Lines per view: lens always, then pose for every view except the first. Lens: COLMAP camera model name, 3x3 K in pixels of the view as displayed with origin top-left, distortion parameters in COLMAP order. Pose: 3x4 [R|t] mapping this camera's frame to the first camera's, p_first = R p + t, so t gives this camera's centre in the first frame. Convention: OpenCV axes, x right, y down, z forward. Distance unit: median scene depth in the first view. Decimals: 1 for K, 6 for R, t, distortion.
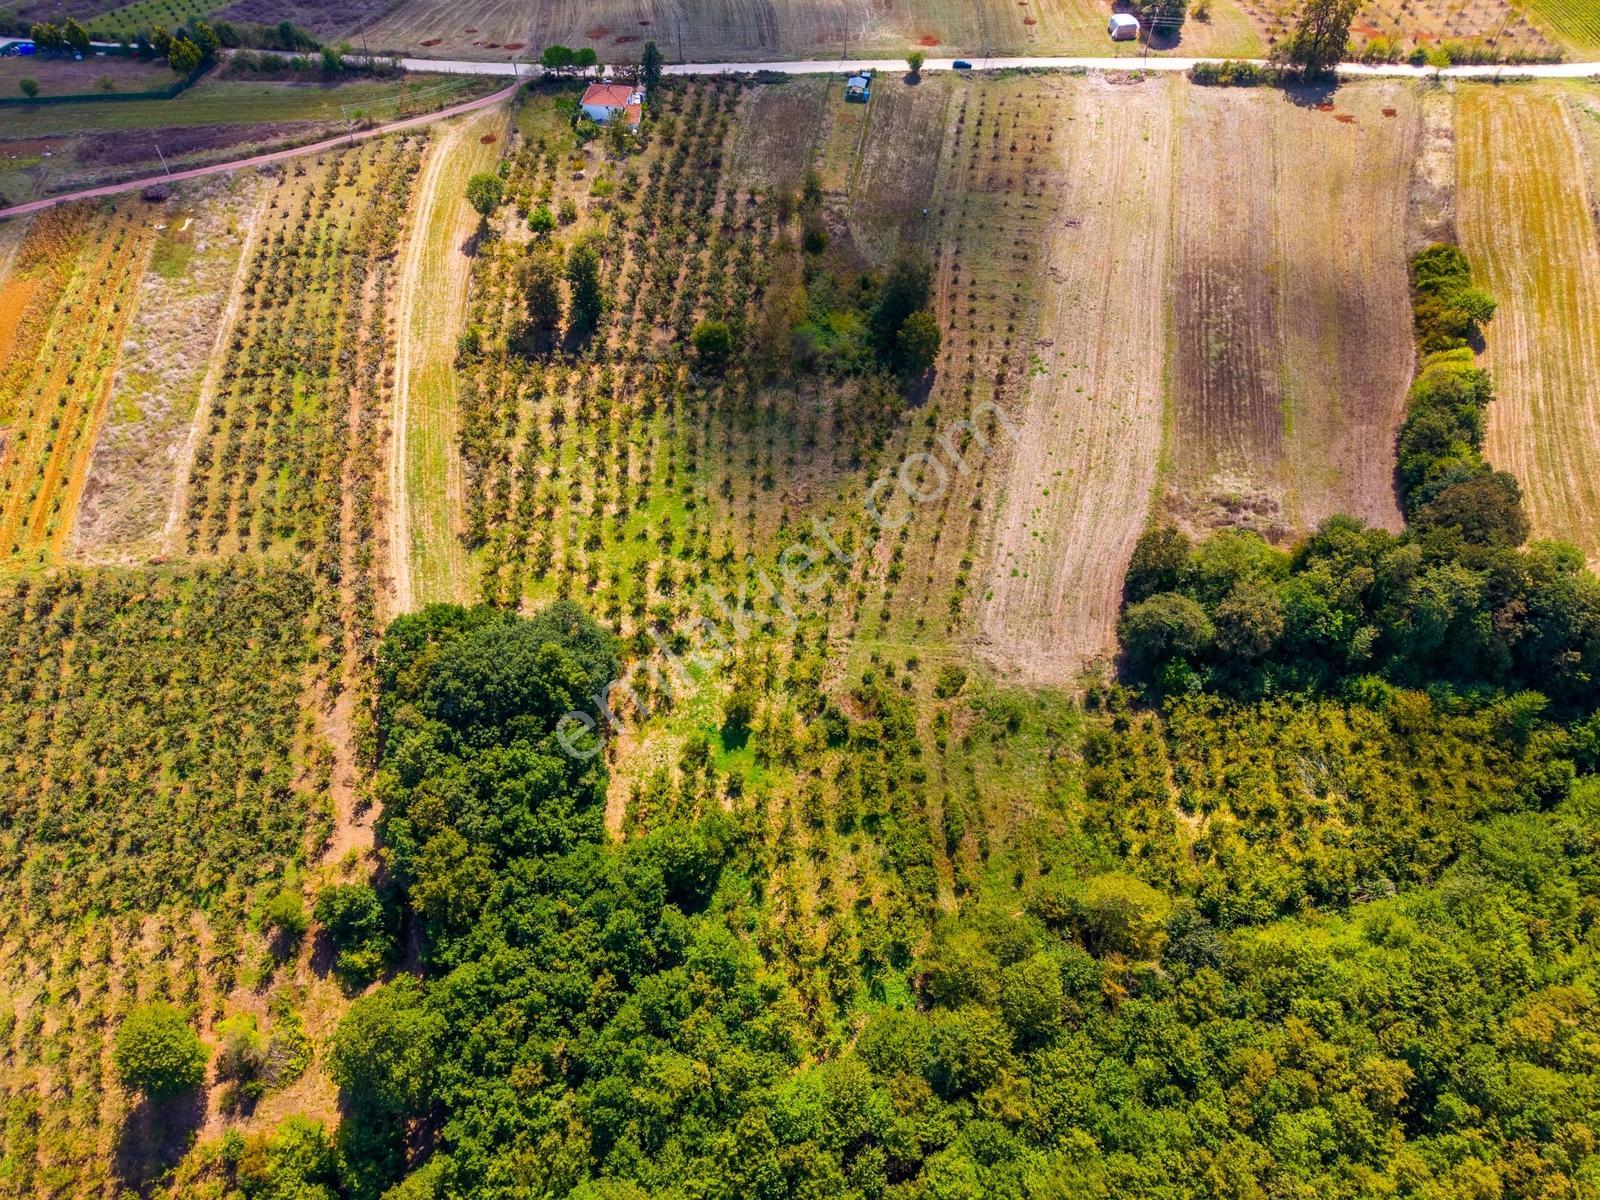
lens RADIAL K [[1071.8, 0, 800.9], [0, 1071.8, 599.8], [0, 0, 1]] dist [0.025325, -0.021813]
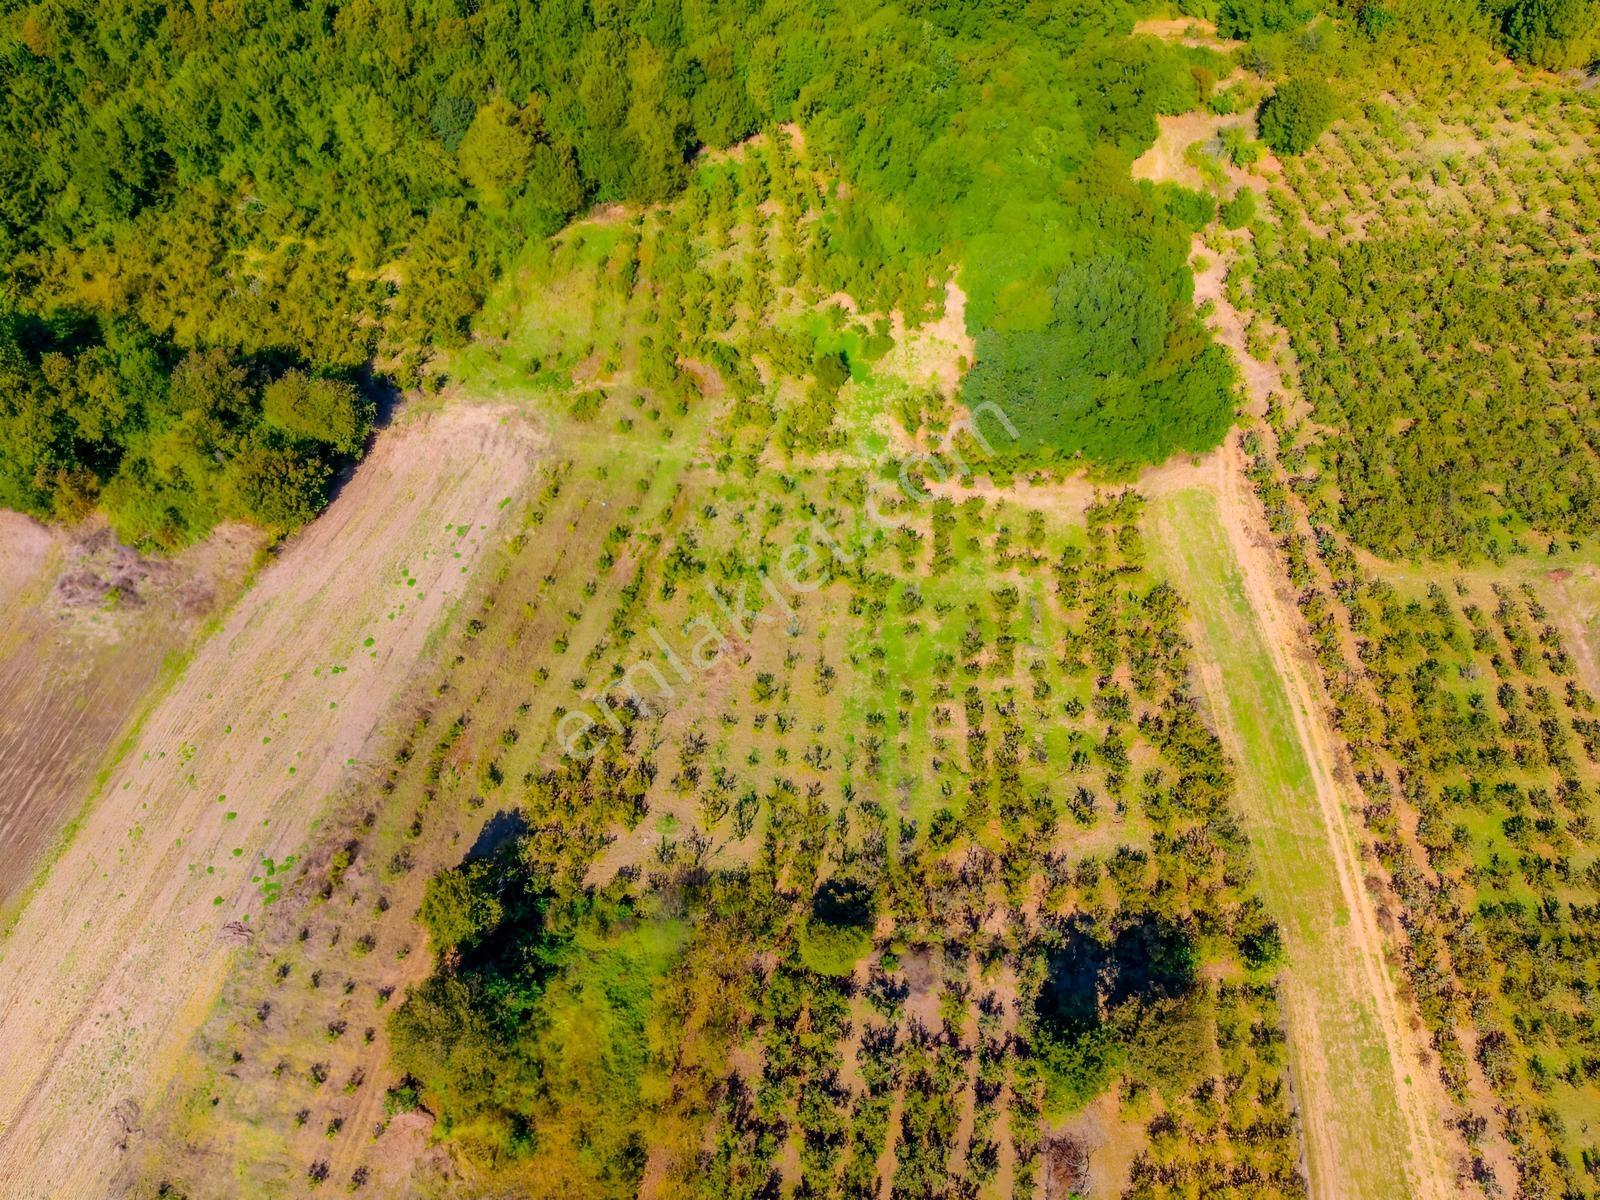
lens RADIAL K [[1071.8, 0, 800.9], [0, 1071.8, 599.8], [0, 0, 1]] dist [0.025325, -0.021813]
pose [[-0.994158, -0.106990, 0.014240, -0.060961], [0.066691, -0.505168, 0.860440, -0.707961], [-0.084865, 0.856363, 0.509353, 0.627755]]
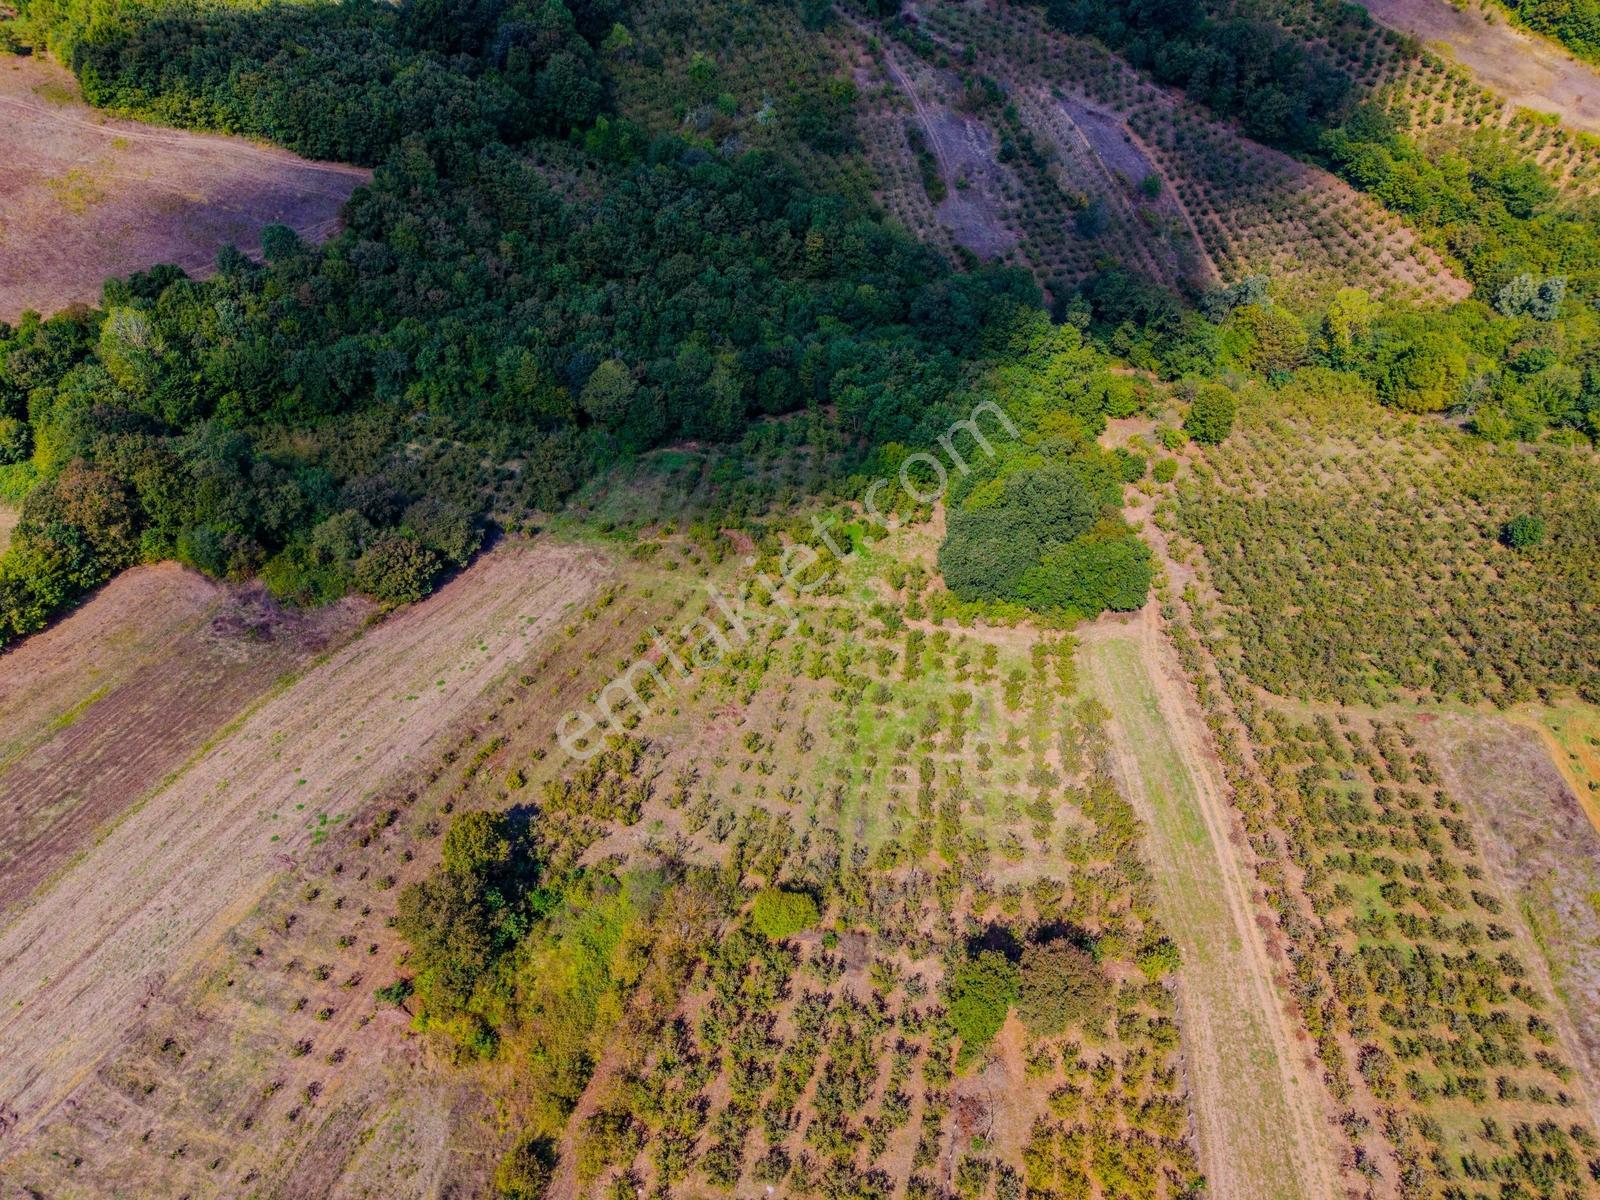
lens RADIAL K [[1071.8, 0, 800.9], [0, 1071.8, 599.8], [0, 0, 1]] dist [0.025325, -0.021813]
pose [[-0.977144, -0.177895, 0.116372, -0.150457], [0.139113, -0.121194, 0.982832, -0.951012], [-0.160738, 0.976558, 0.143172, 0.806167]]
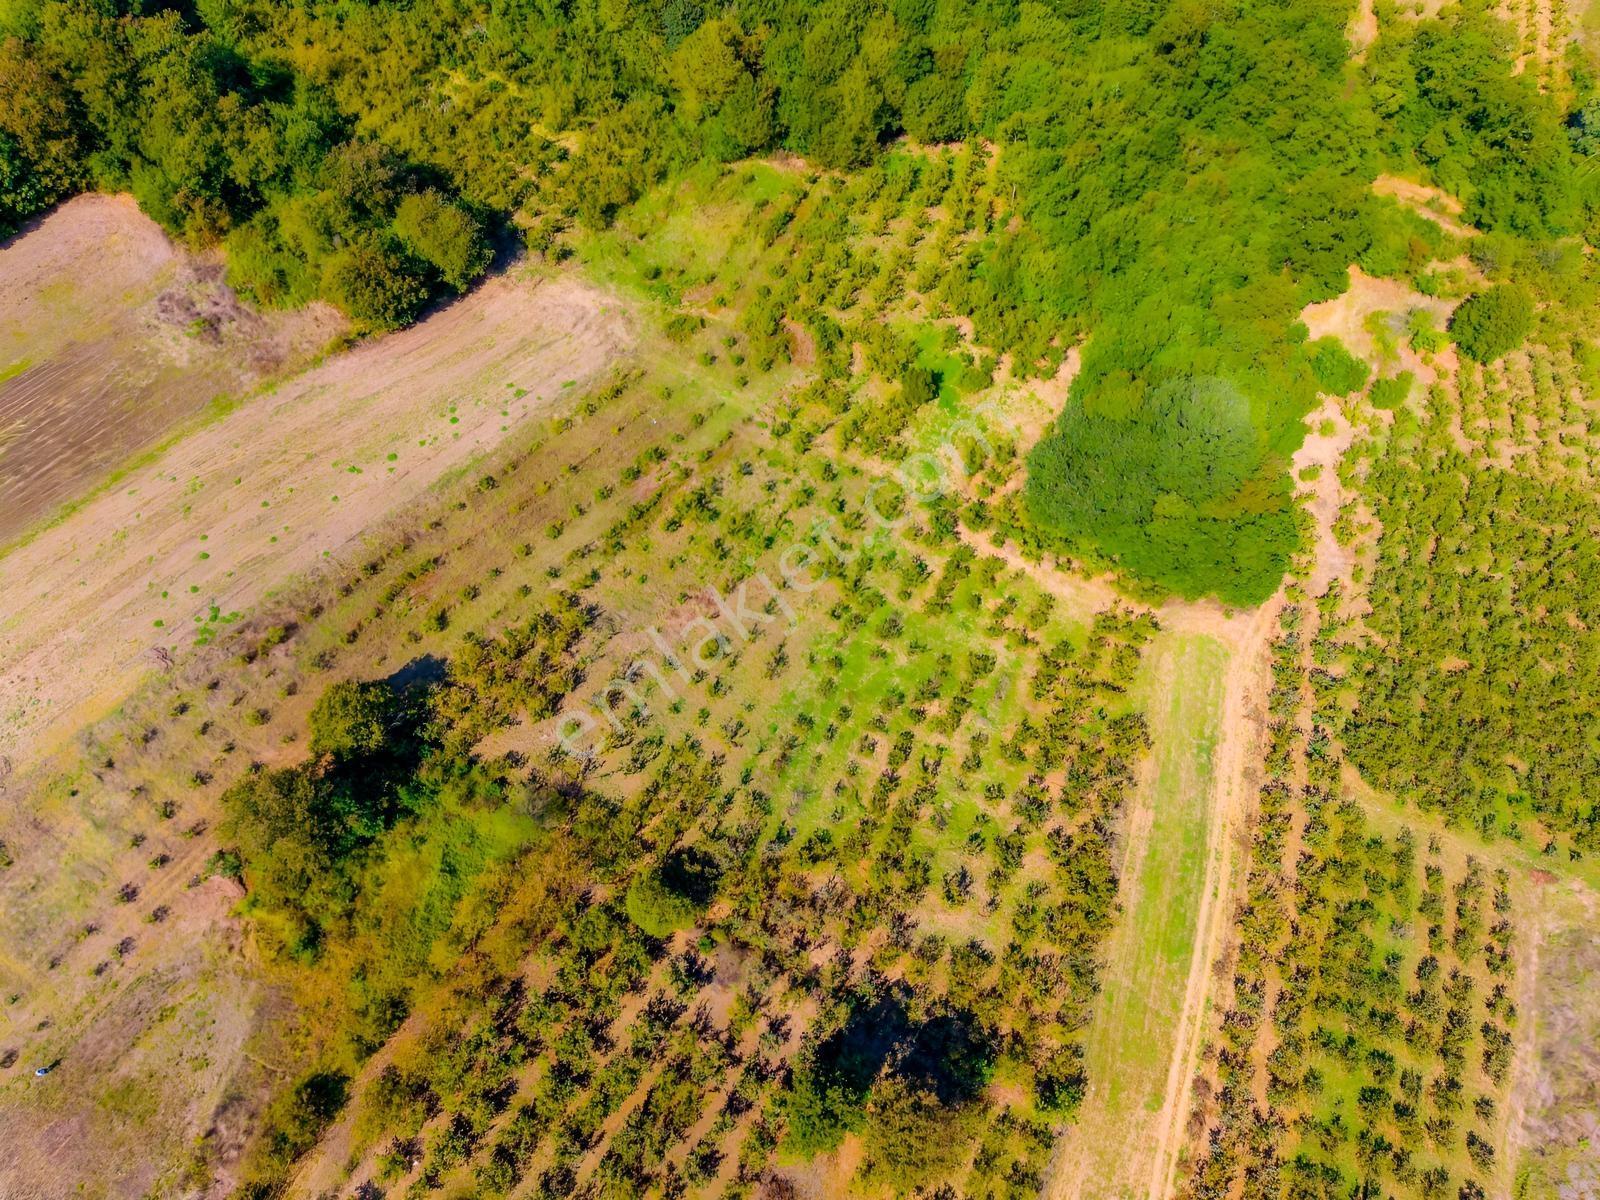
lens RADIAL K [[1071.8, 0, 800.9], [0, 1071.8, 599.8], [0, 0, 1]] dist [0.025325, -0.021813]
pose [[-0.865514, -0.488622, 0.110154, -0.145408], [0.345259, -0.422665, 0.837944, -0.692172], [-0.362880, 0.763284, 0.534524, 0.615784]]
